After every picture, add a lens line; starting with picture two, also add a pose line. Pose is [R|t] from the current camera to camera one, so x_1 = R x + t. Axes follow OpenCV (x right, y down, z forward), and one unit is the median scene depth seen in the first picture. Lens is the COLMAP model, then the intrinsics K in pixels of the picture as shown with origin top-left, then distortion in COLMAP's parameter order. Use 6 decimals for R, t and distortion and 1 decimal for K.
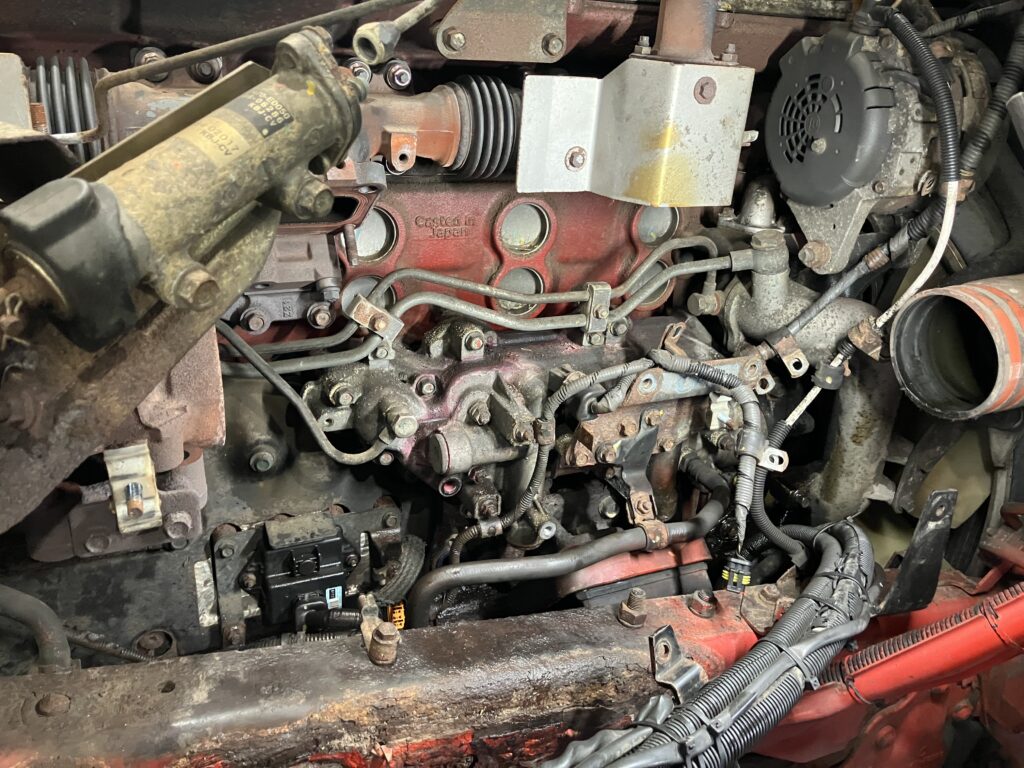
lens RADIAL K [[845.4, 0, 512.0], [0, 845.4, 384.0], [0, 0, 1]] dist [-0.005543, -0.005366]
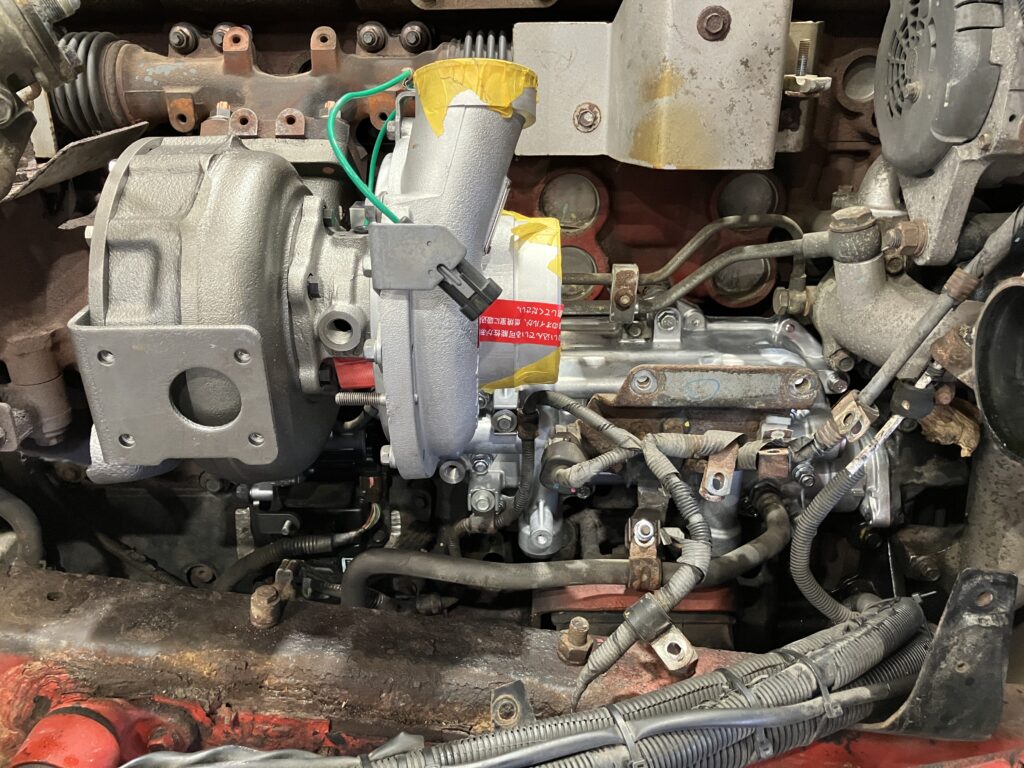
lens RADIAL K [[845.4, 0, 512.0], [0, 845.4, 384.0], [0, 0, 1]] dist [-0.005543, -0.005366]
pose [[0.897383, 0.100849, -0.429573, 0.423084], [-0.111445, 0.993771, 0.000494, 0.016585], [0.426947, 0.047430, 0.903032, 0.196889]]
